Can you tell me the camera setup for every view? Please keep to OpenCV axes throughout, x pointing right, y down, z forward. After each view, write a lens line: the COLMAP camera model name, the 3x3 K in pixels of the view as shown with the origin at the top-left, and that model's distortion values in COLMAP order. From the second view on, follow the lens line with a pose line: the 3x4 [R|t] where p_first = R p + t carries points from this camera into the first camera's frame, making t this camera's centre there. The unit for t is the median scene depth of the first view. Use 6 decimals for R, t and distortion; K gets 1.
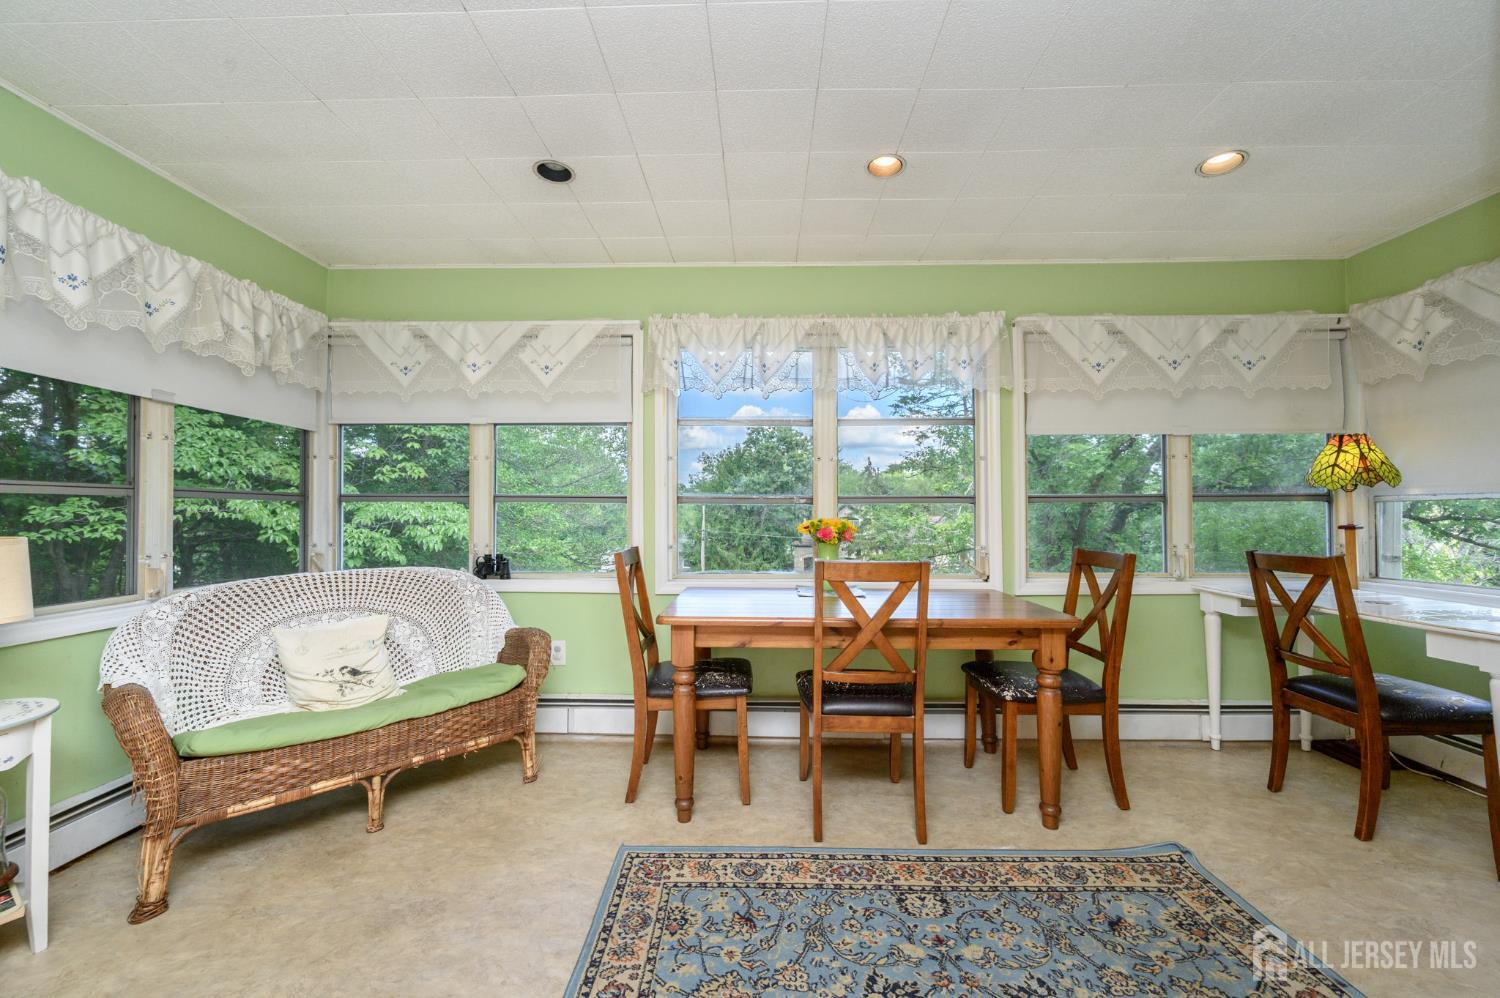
lens RADIAL K [[590.2, 0, 741.6], [0, 590.2, 495.8], [0, 0, 1]] dist [0.001026, 0.000594]
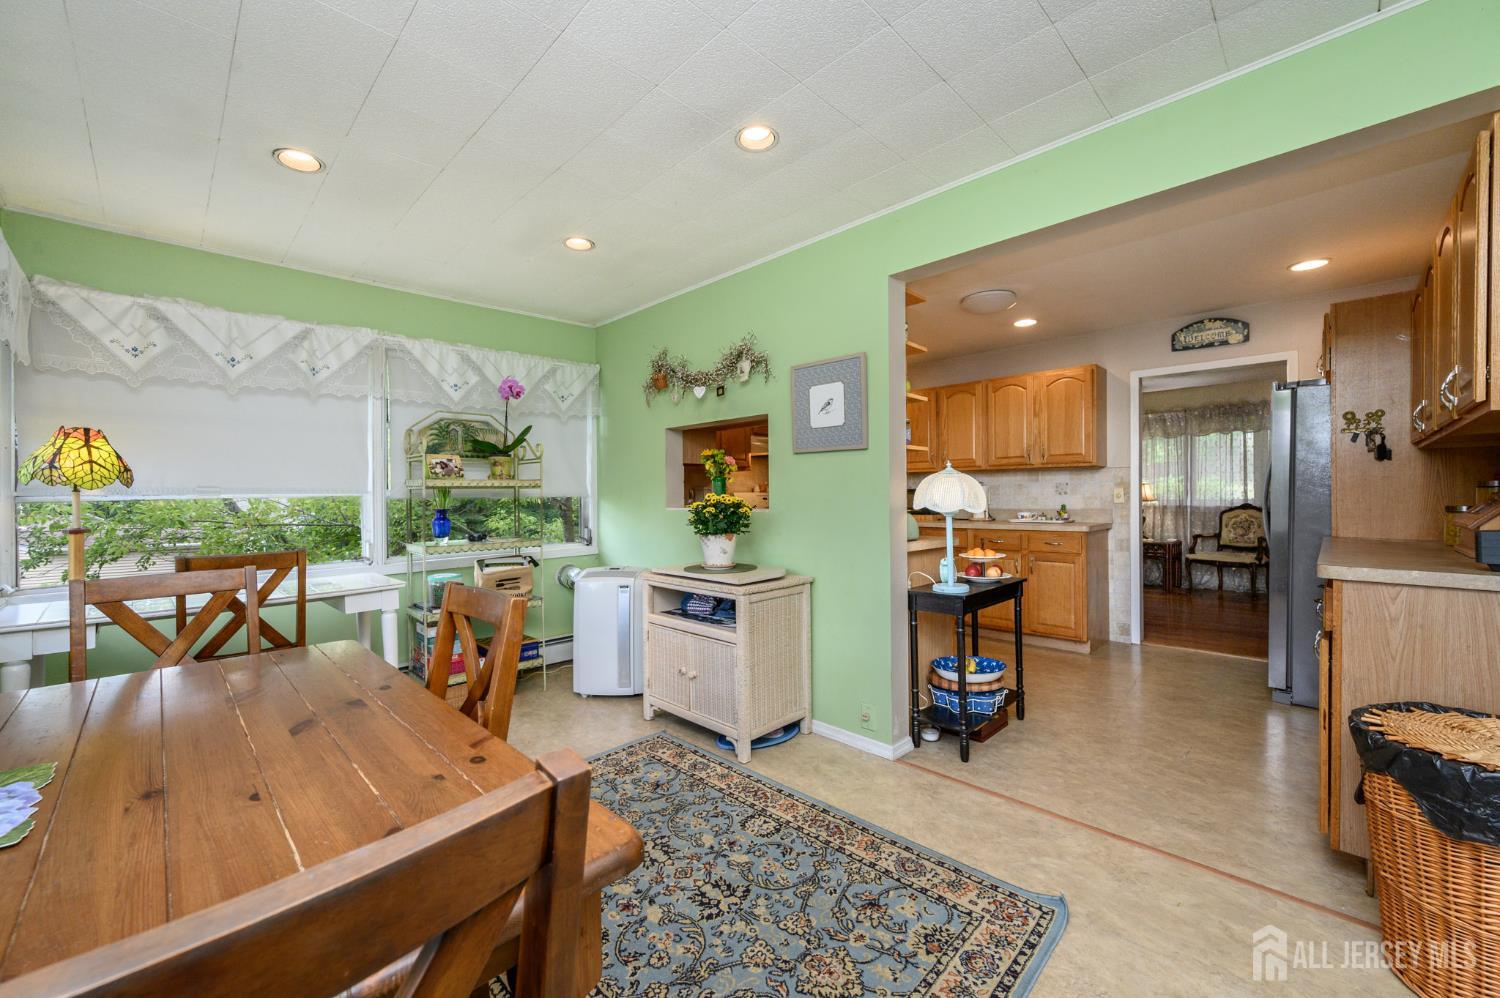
lens RADIAL K [[590.2, 0, 745.0], [0, 590.2, 493.1], [0, 0, 1]] dist [0.001026, 0.000594]
pose [[-0.728833, 0.005351, 0.684670, -0.388698], [-0.005429, 0.999893, -0.013595, 0.003654], [-0.684670, -0.013625, -0.728726, 1.123376]]
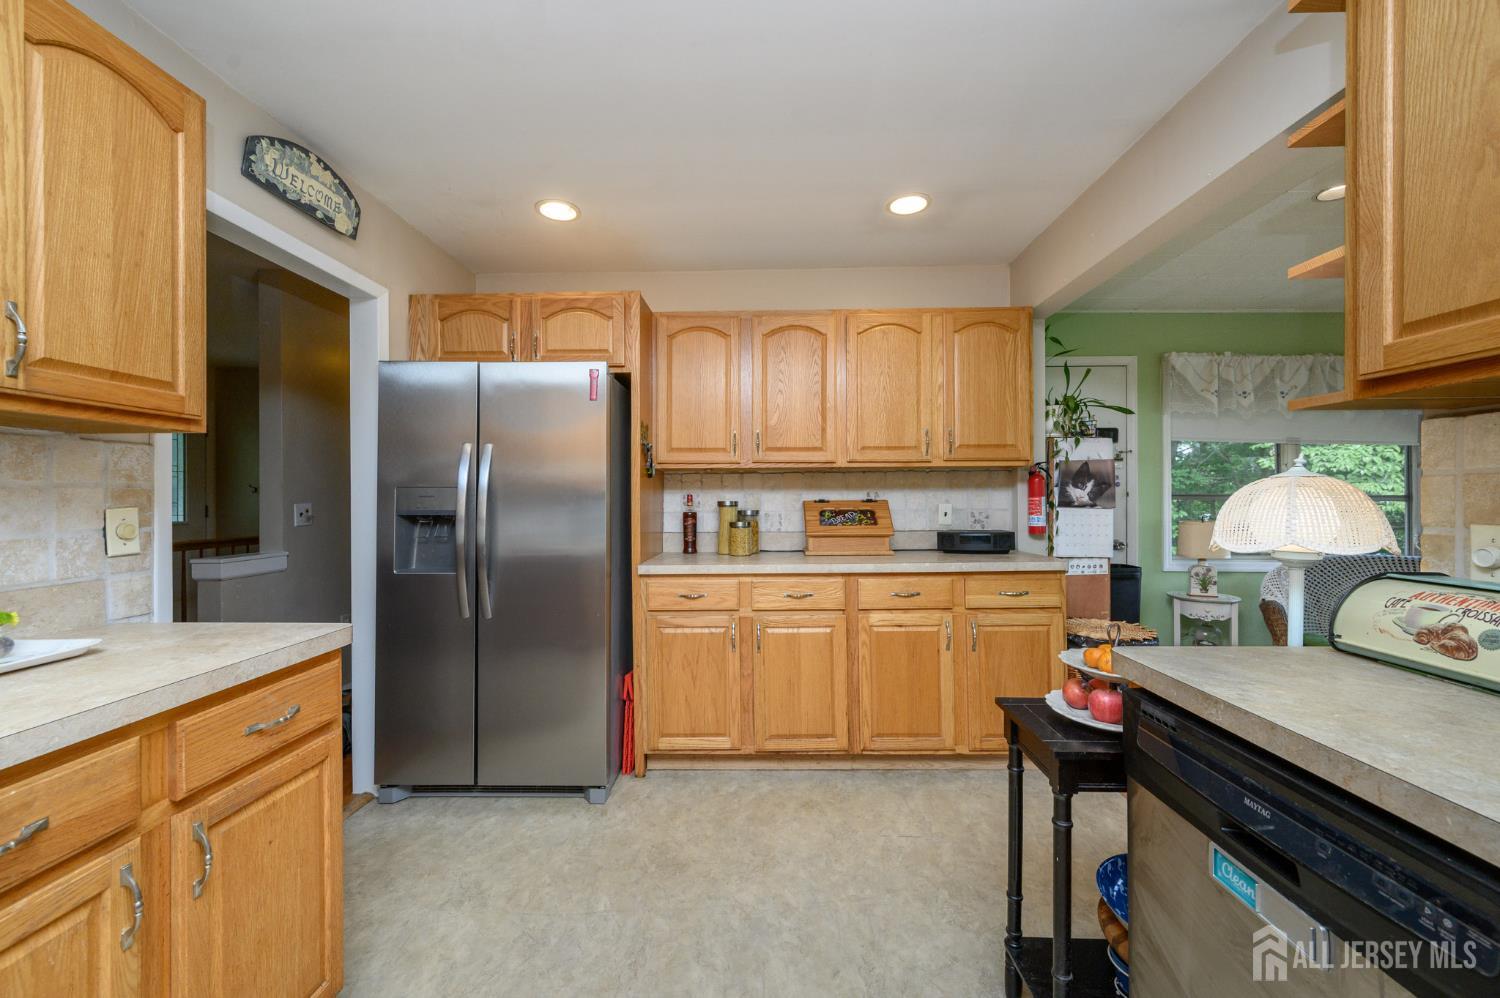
lens RADIAL K [[590.2, 0, 751.2], [0, 590.2, 496.5], [0, 0, 1]] dist [0.001026, 0.000594]
pose [[0.002981, -0.000811, -0.999995, 0.678386], [0.024098, 0.999709, -0.000739, -0.046908], [0.999705, -0.024095, 0.003000, -0.535731]]
